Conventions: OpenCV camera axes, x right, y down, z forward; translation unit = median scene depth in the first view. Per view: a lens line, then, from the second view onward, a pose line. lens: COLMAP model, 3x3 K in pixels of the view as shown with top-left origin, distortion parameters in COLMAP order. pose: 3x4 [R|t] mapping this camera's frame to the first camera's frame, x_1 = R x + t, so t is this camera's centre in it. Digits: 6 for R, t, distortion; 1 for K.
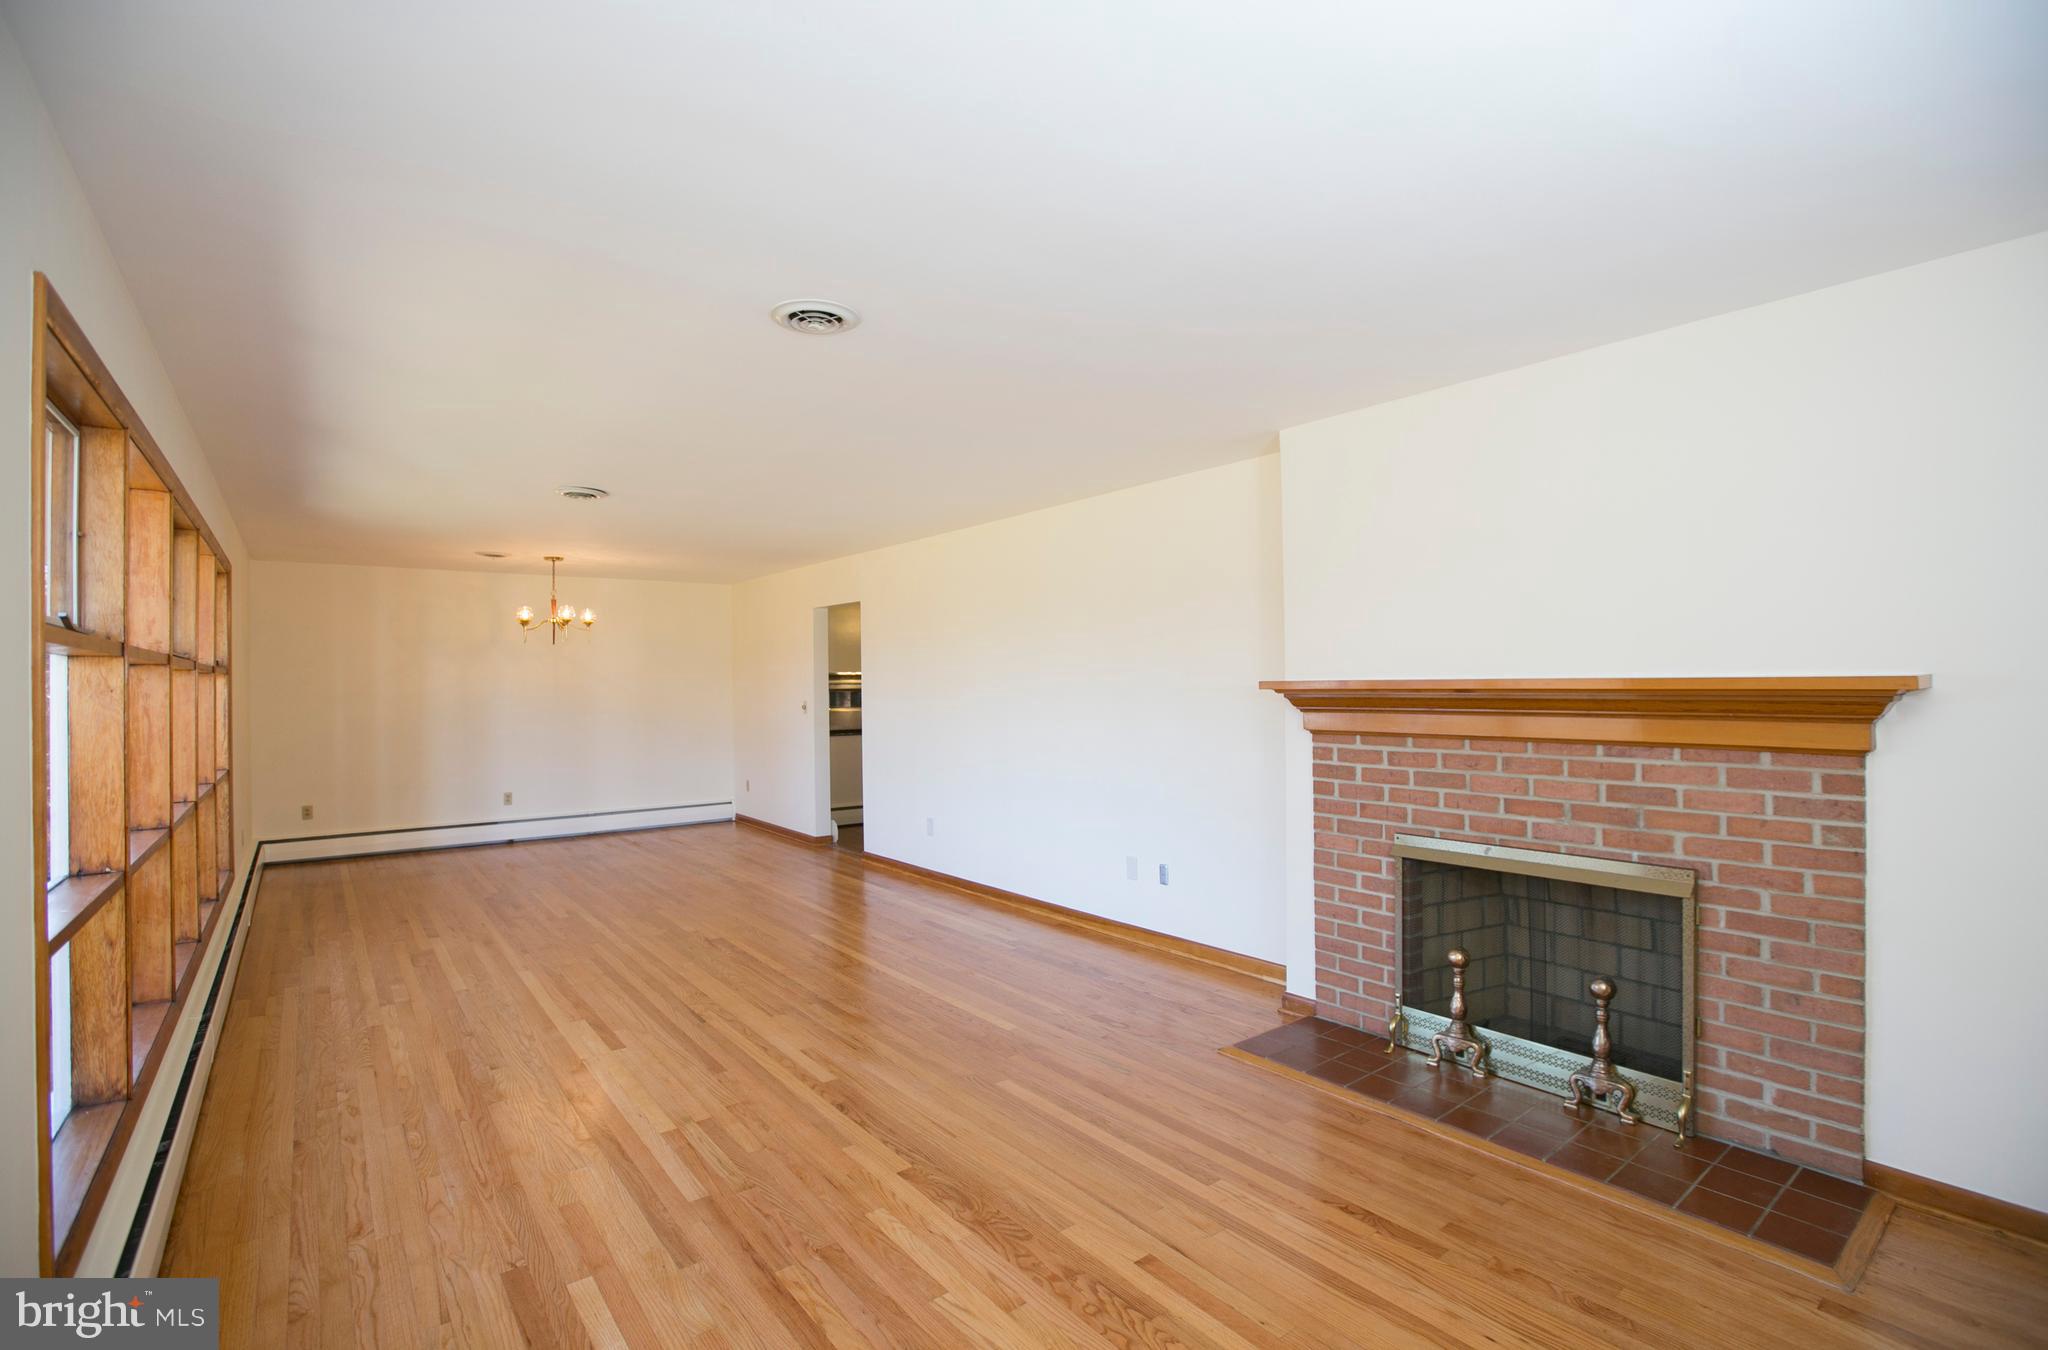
lens RADIAL K [[956.8, 0, 1025.6], [0, 956.8, 686.7], [0, 0, 1]] dist [-0.047013, 0.001714]
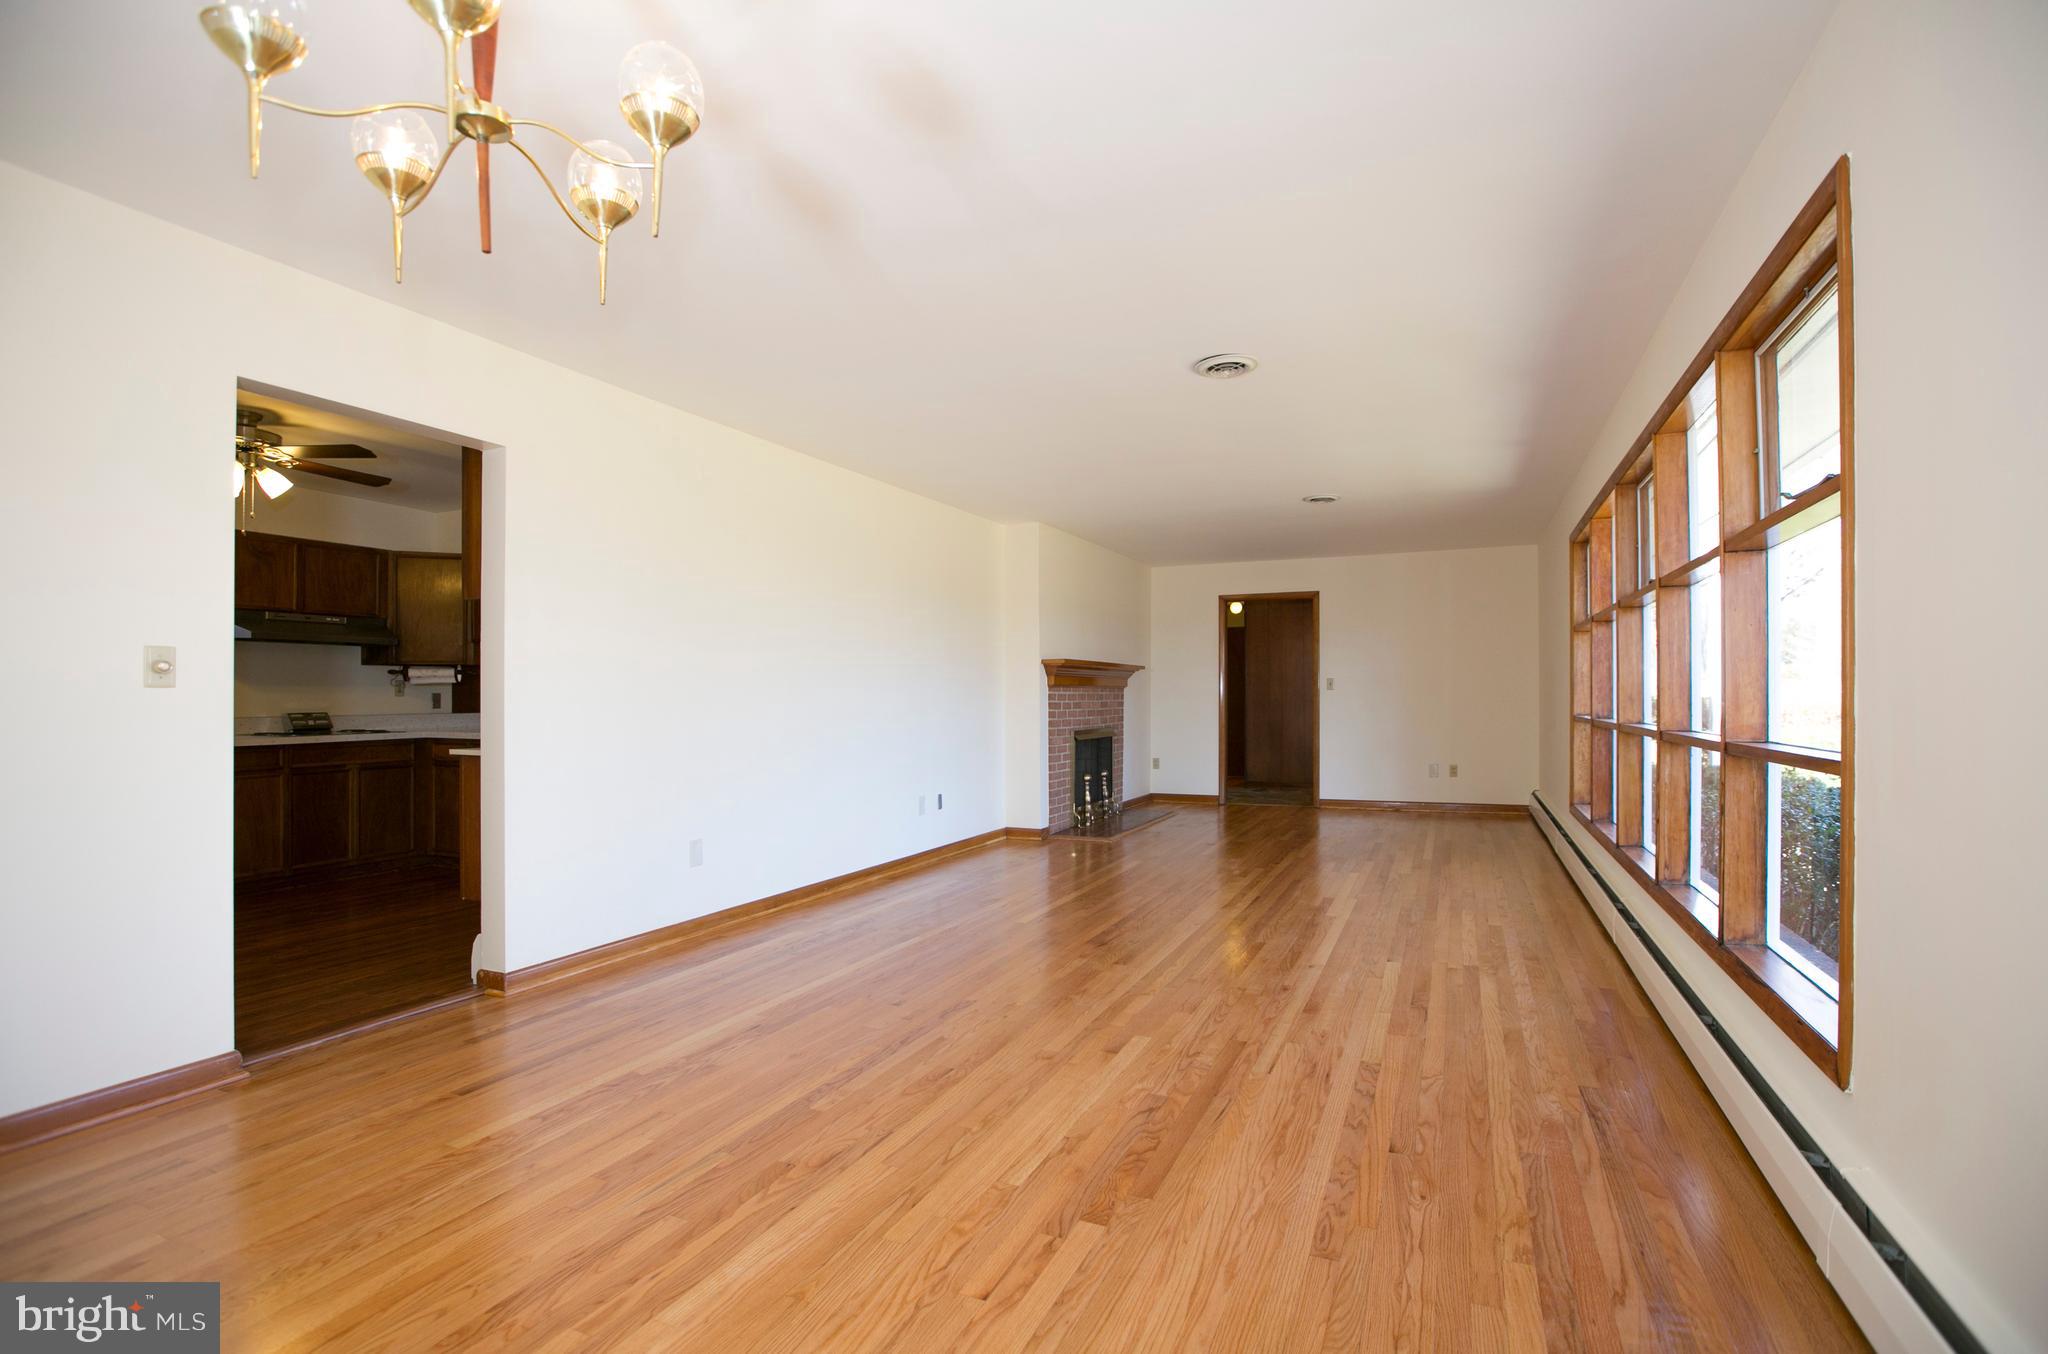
lens RADIAL K [[956.8, 0, 1025.6], [0, 956.8, 688.7], [0, 0, 1]] dist [-0.047013, 0.001714]
pose [[-0.467440, 0.010544, 0.883962, -1.371446], [0.003806, 0.999944, -0.009915, 0.072252], [-0.884017, -0.001270, -0.467454, 1.937624]]
